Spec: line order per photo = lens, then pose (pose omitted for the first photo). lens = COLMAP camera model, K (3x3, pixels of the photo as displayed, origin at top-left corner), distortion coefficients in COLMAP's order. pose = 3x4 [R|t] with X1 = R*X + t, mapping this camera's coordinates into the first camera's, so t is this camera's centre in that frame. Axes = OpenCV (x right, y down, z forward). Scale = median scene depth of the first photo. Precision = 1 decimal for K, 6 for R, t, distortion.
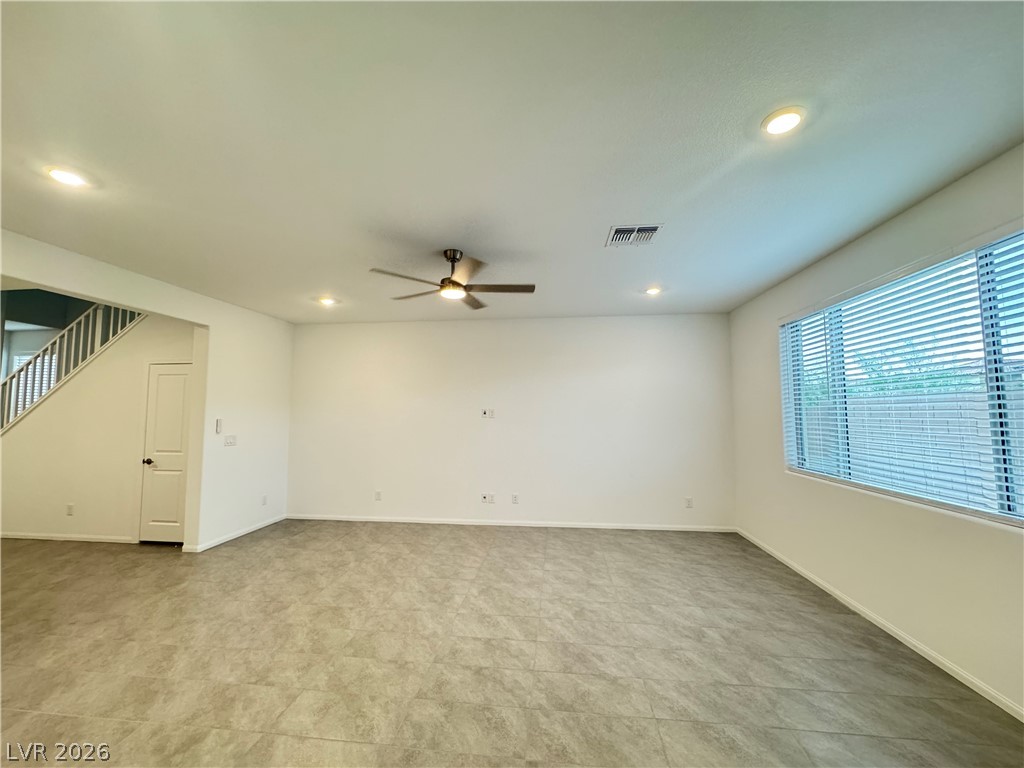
lens RADIAL K [[410.0, 0, 509.8], [0, 410.0, 382.4], [0, 0, 1]] dist [-0.001904, 0.000951]
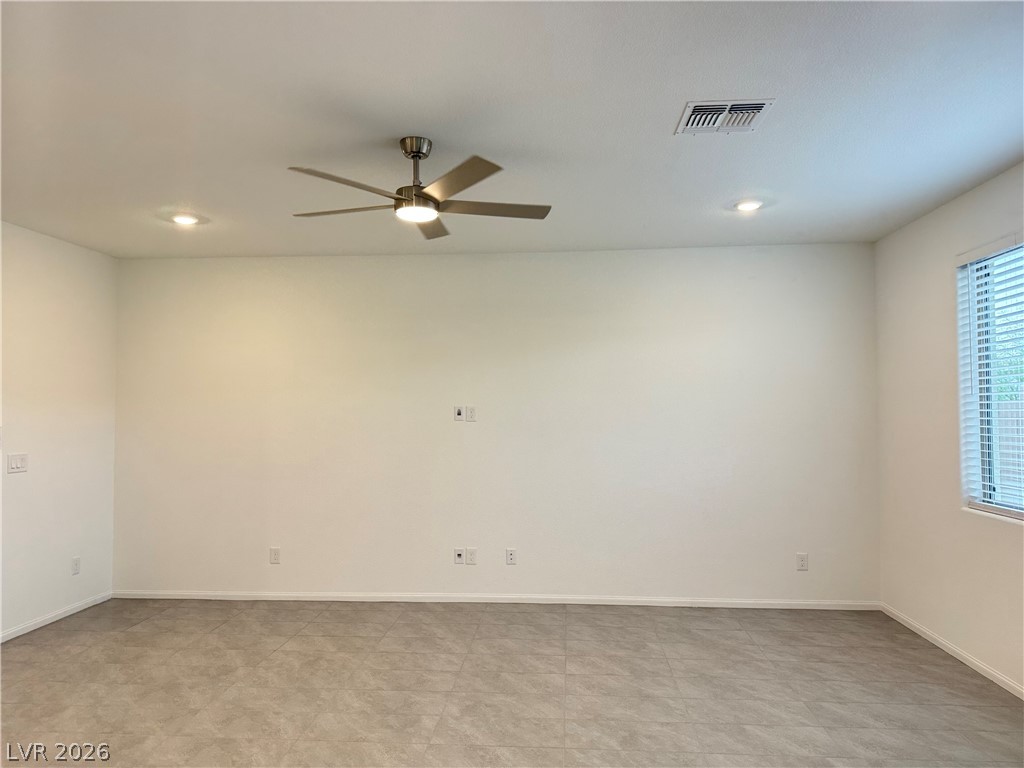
lens RADIAL K [[725.9, 0, 508.5], [0, 725.9, 384.7], [0, 0, 1]] dist [0.033141, -0.044035]
pose [[0.999385, -0.002666, 0.034967, -0.040211], [0.001326, 0.999266, 0.038296, -0.008766], [-0.035043, -0.038226, 0.998654, -0.054613]]
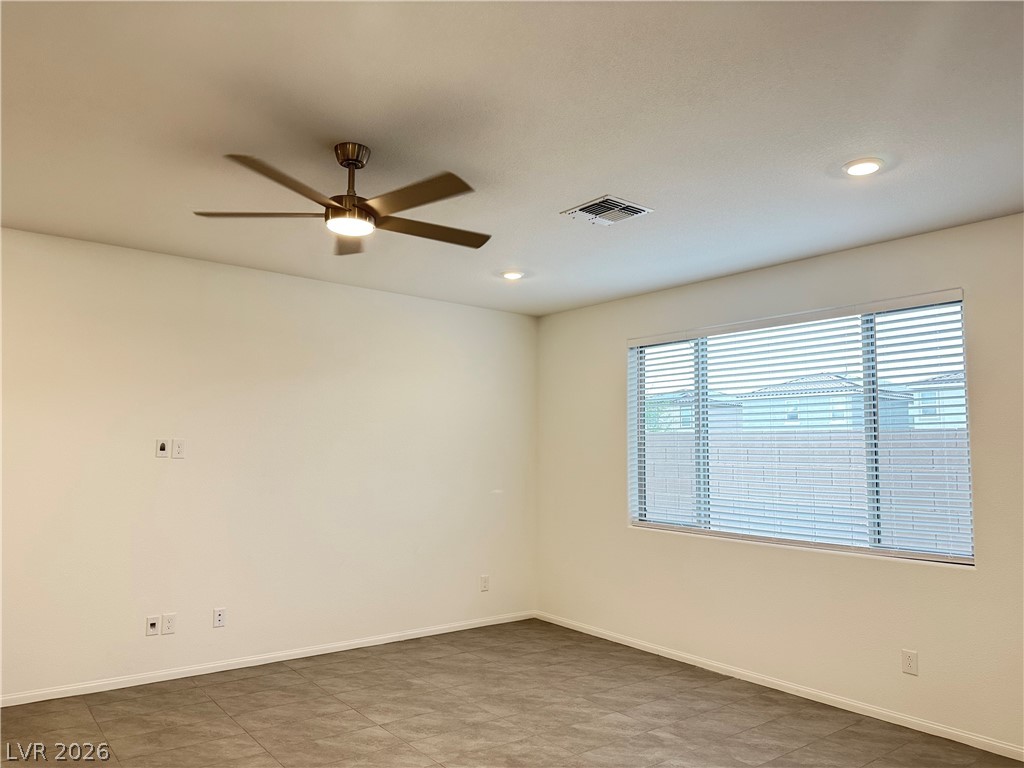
lens RADIAL K [[725.9, 0, 512.3], [0, 725.9, 375.6], [0, 0, 1]] dist [0.033141, -0.044035]
pose [[0.716310, 0.082724, 0.692862, -0.577800], [-0.064452, 0.996547, -0.052349, 0.012821], [-0.694800, -0.007158, 0.719168, 0.151911]]
